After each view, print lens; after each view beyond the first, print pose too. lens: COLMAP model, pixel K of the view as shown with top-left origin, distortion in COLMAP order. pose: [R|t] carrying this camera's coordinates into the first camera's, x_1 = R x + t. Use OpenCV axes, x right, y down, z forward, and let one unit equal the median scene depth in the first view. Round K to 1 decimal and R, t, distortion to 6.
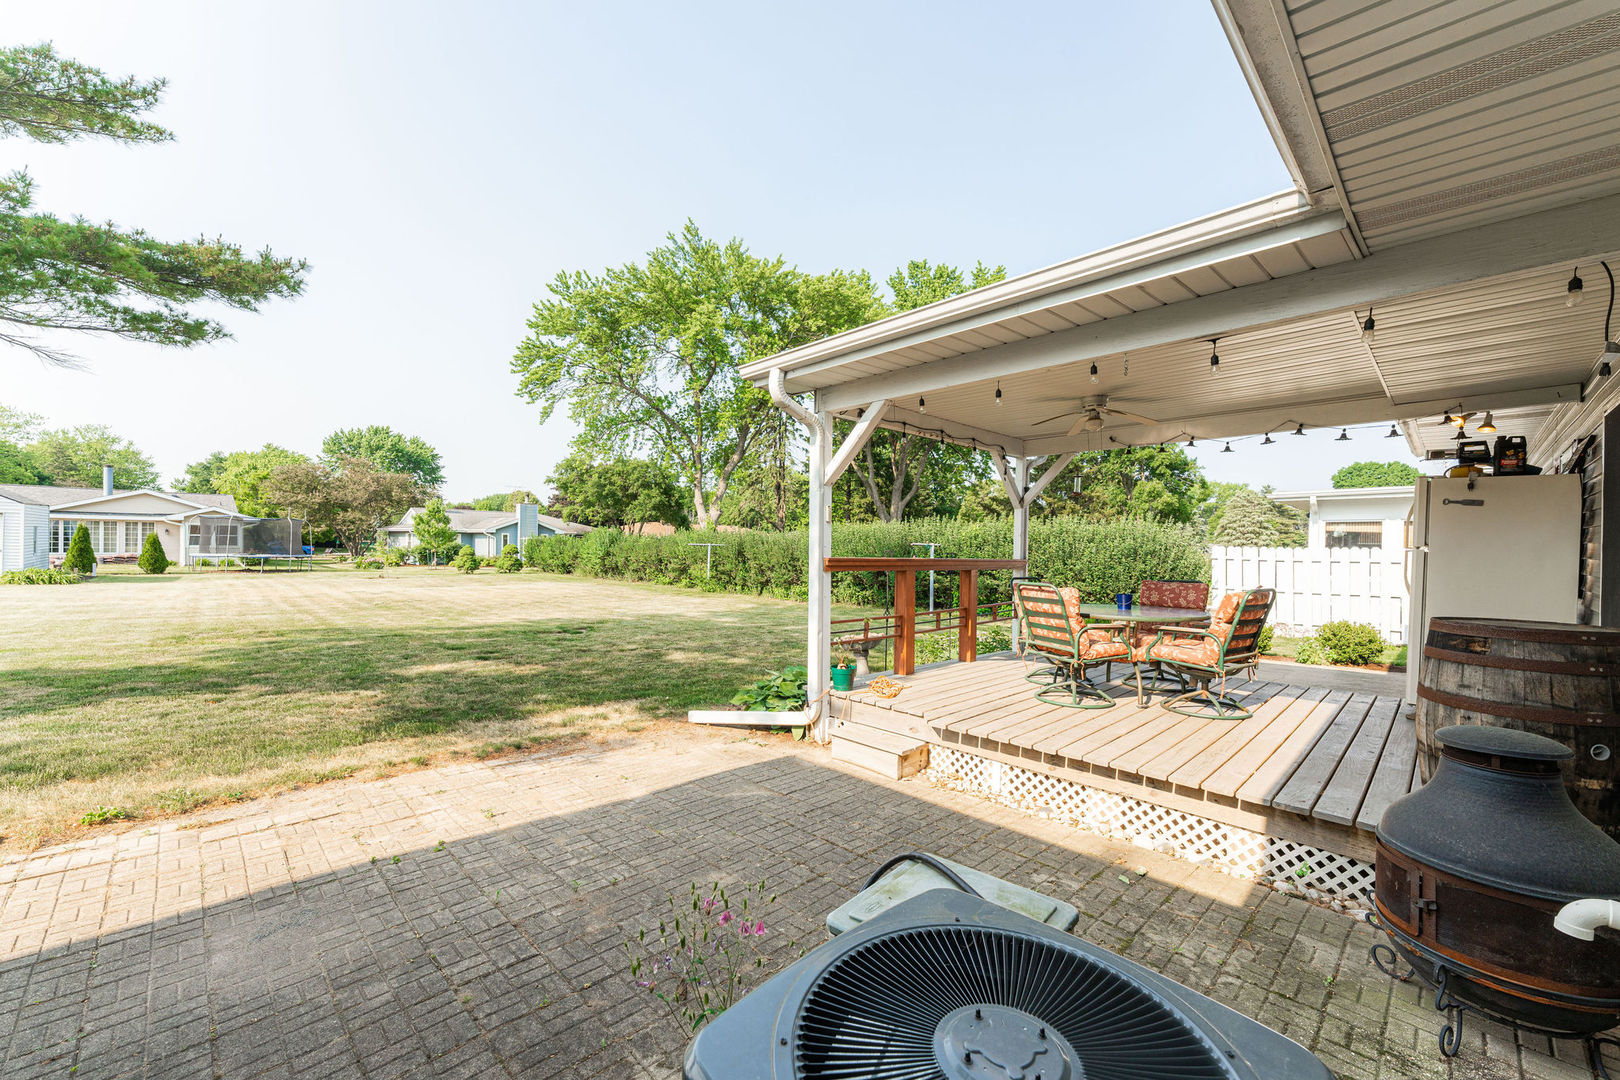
lens RADIAL K [[652.6, 0, 810.0], [0, 652.6, 540.0], [0, 0, 1]] dist [-0.000614, 0.000031]
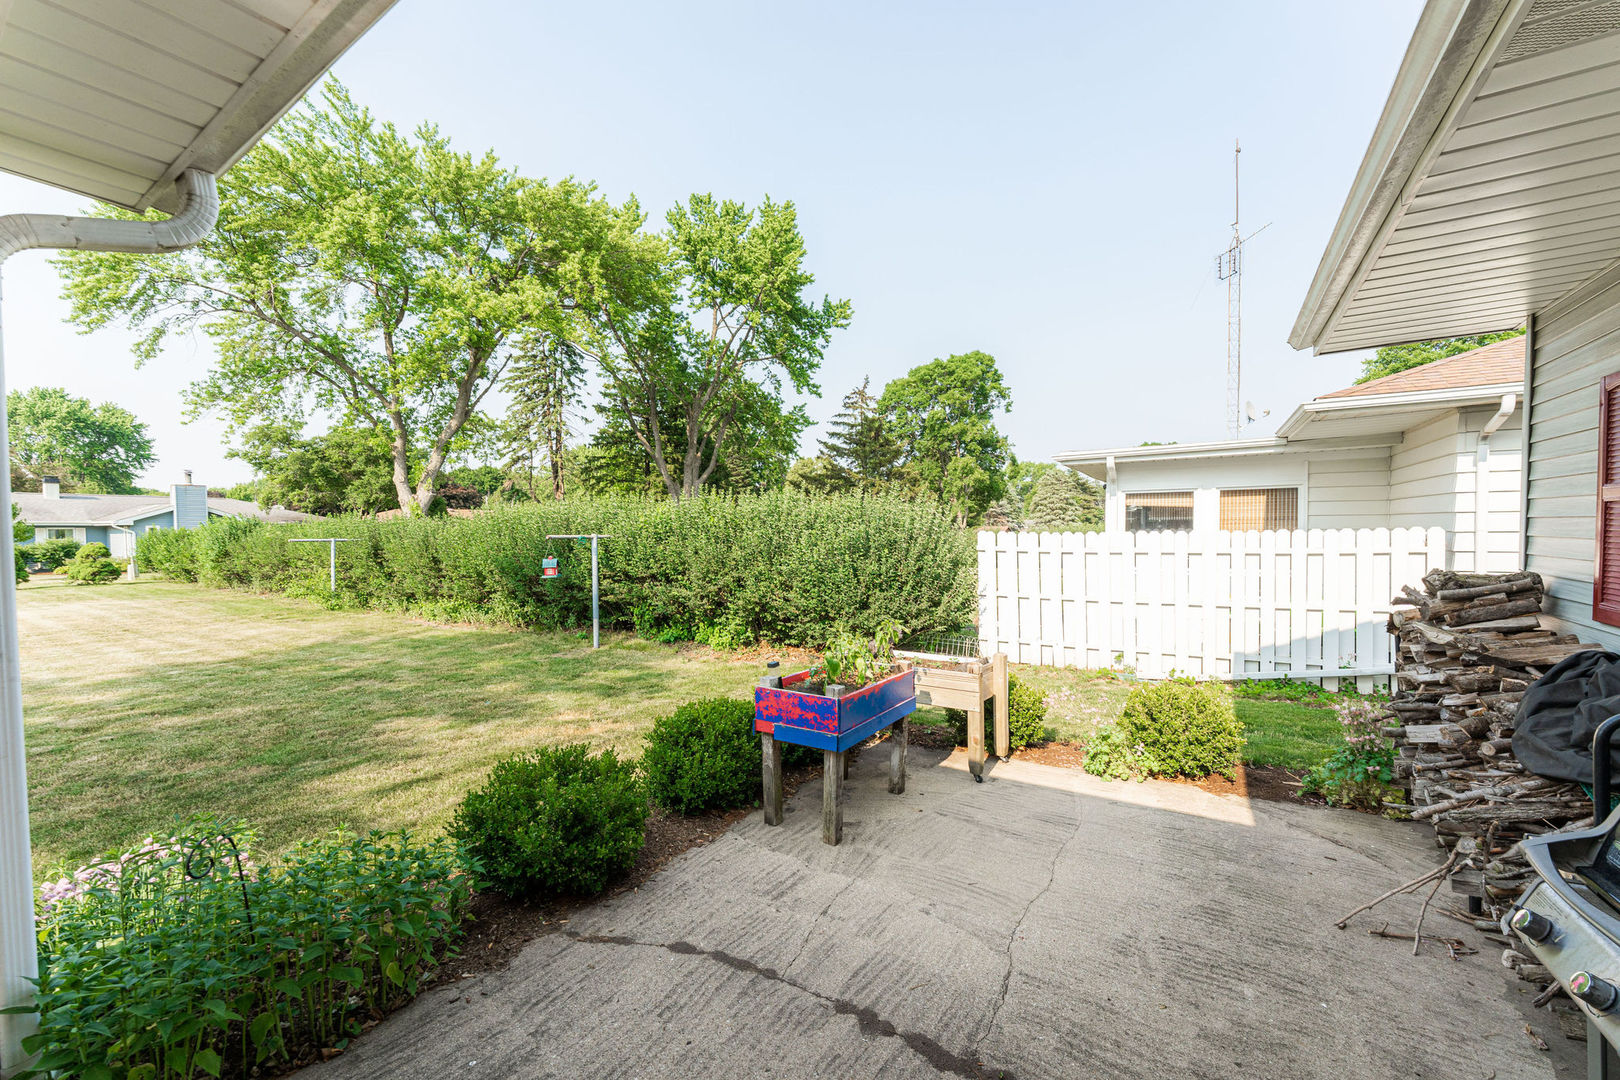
lens RADIAL K [[648.8, 0, 810.0], [0, 648.8, 540.0], [0, 0, 1]] dist [0.000759, -0.000115]
pose [[0.974666, -0.026398, 0.222100, 0.104092], [0.020115, 0.999332, 0.030502, -0.001837], [-0.222757, -0.025262, 0.974547, 0.135605]]
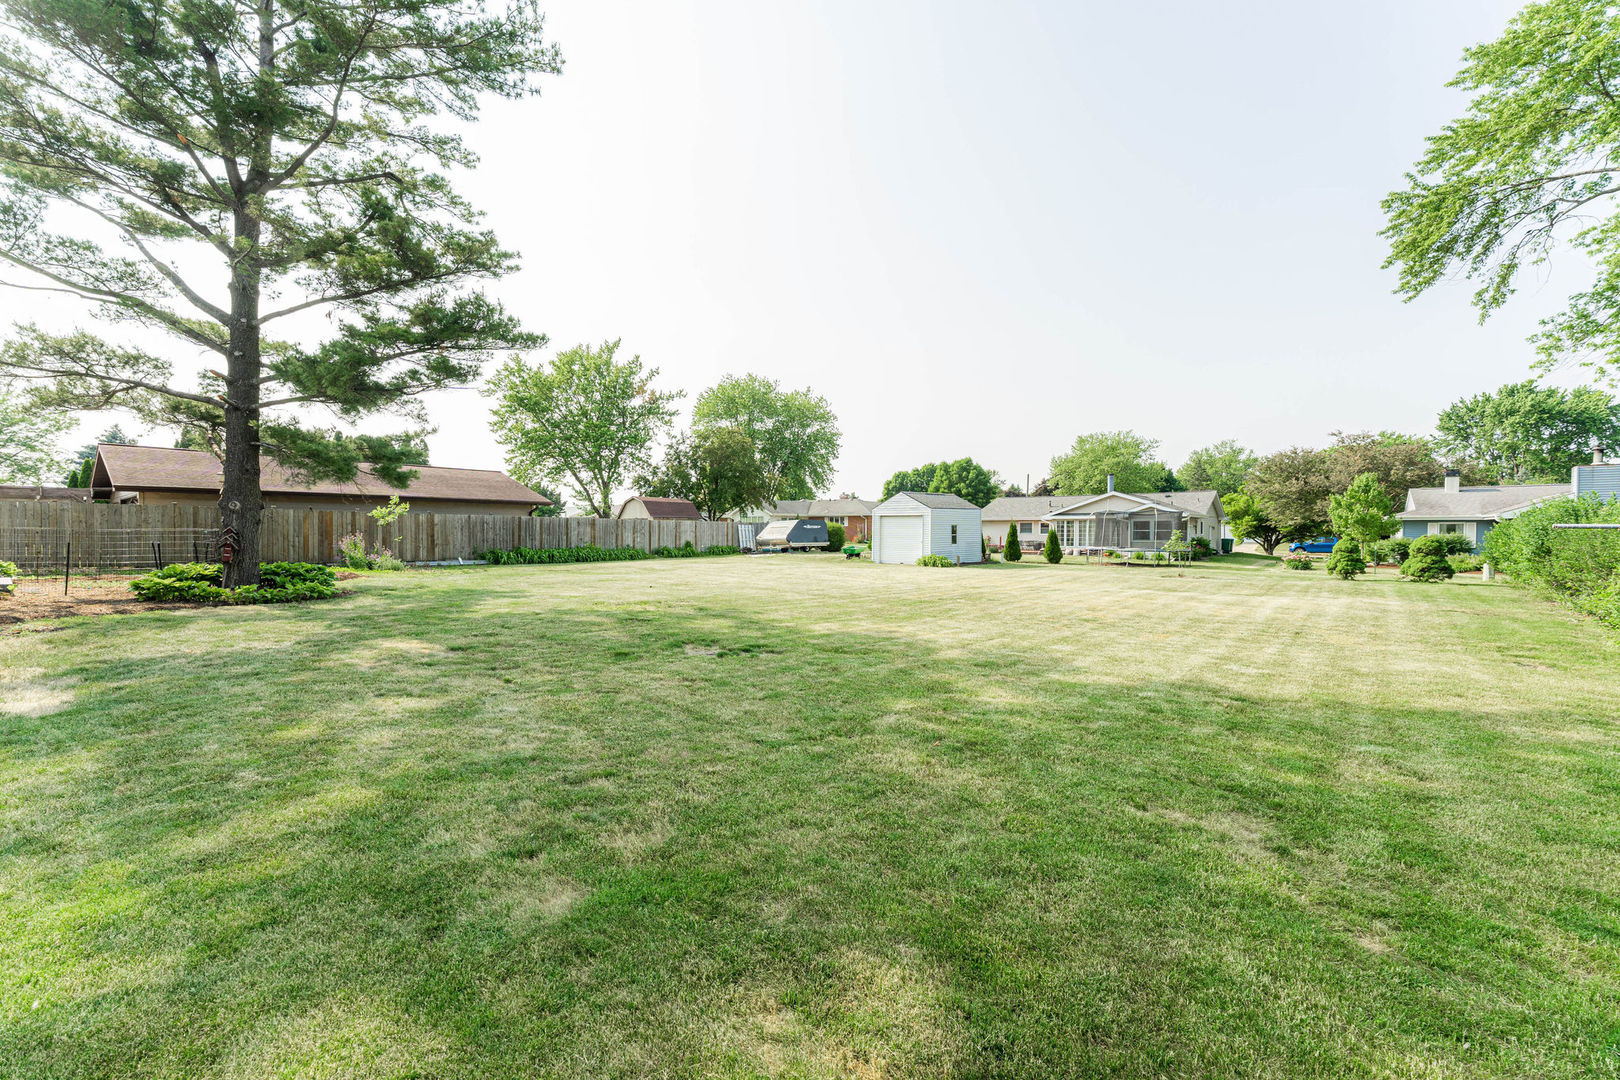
lens RADIAL K [[671.7, 0, 811.0], [0, 671.7, 549.8], [0, 0, 1]] dist [0.001974, 0.000085]
pose [[0.095689, 0.009267, -0.995368, 0.097408], [0.007581, 0.999921, 0.010038, 0.008029], [0.995382, -0.008507, 0.095612, 0.302841]]
